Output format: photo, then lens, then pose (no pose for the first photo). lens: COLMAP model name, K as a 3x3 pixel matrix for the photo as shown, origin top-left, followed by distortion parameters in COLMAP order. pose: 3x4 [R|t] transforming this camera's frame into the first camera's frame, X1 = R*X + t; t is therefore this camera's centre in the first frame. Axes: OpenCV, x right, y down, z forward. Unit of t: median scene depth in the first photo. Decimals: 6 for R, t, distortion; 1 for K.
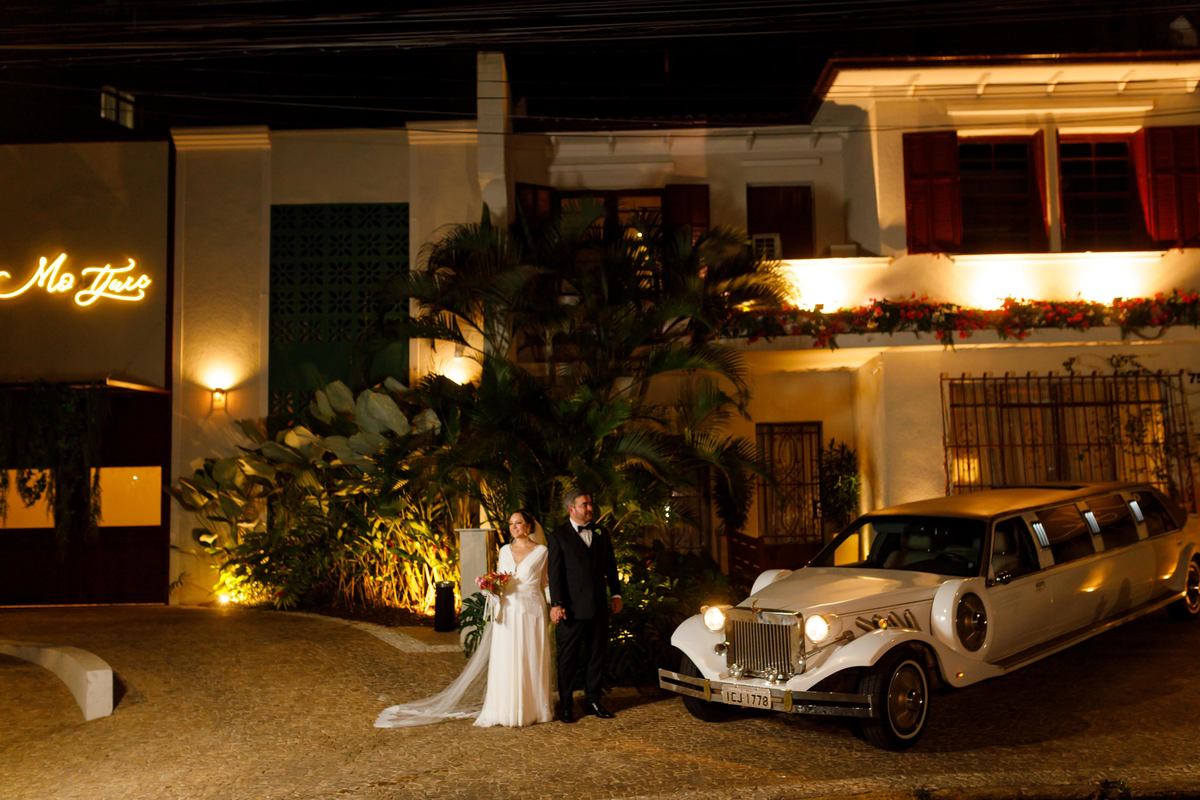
lens RADIAL K [[1180.5, 0, 597.9], [0, 1180.5, 442.3], [0, 0, 1]] dist [0.006909, -0.012051]
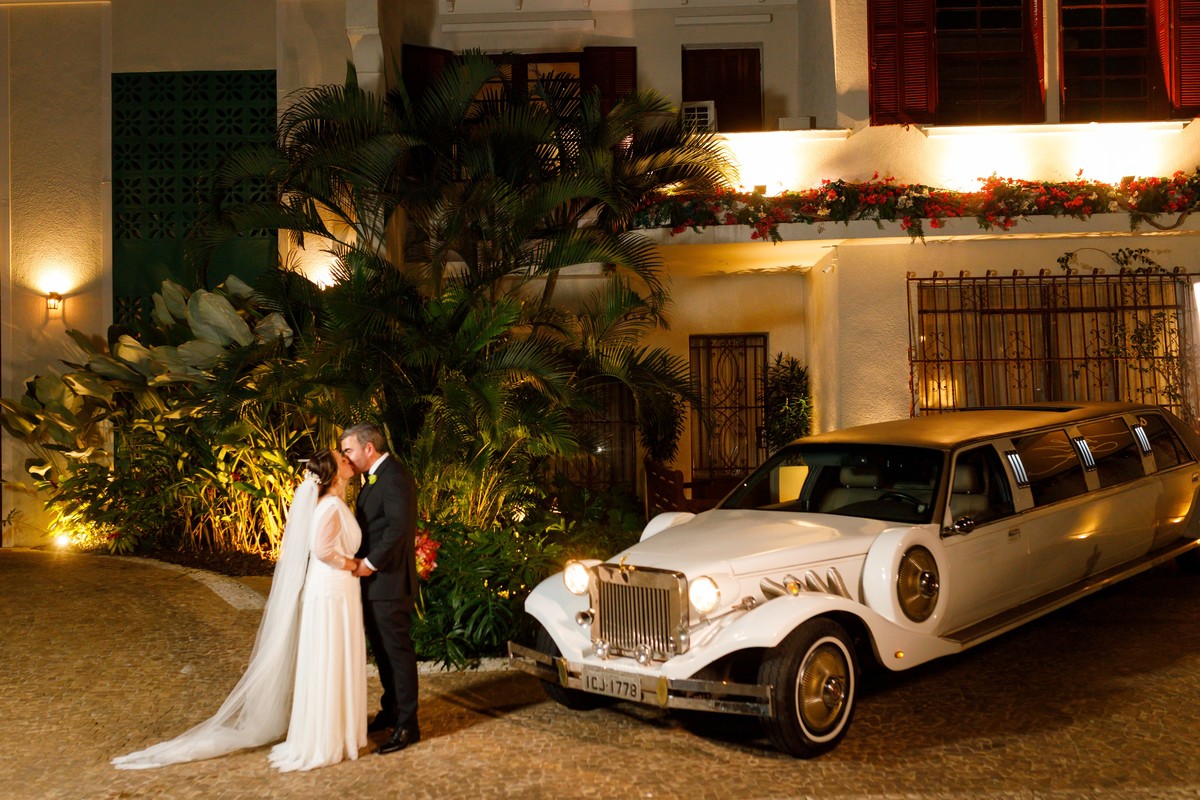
lens RADIAL K [[1246.9, 0, 543.8], [0, 1246.9, 454.8], [0, 0, 1]] dist [0.000500, 0.001550]
pose [[0.999818, 0.002010, -0.018962, 0.055134], [-0.000694, 0.997606, 0.069153, 0.008975], [0.019056, -0.069127, 0.997426, 0.123468]]
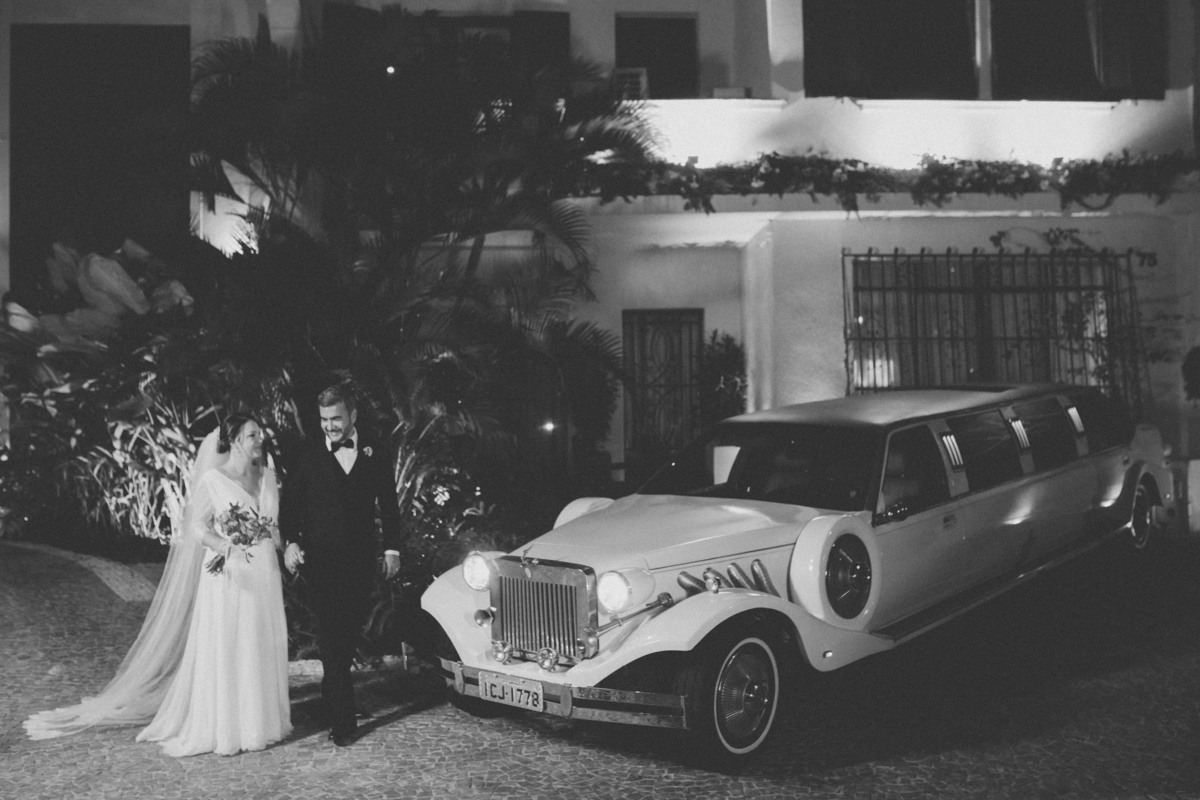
lens RADIAL K [[1232.4, 0, 598.1], [0, 1232.4, 423.7], [0, 0, 1]] dist [-0.043319, 0.018659]
pose [[0.997814, 0.006869, 0.065722, 0.072175], [-0.010925, 0.998045, 0.061543, 0.011648], [-0.065170, -0.062126, 0.995938, 0.175557]]
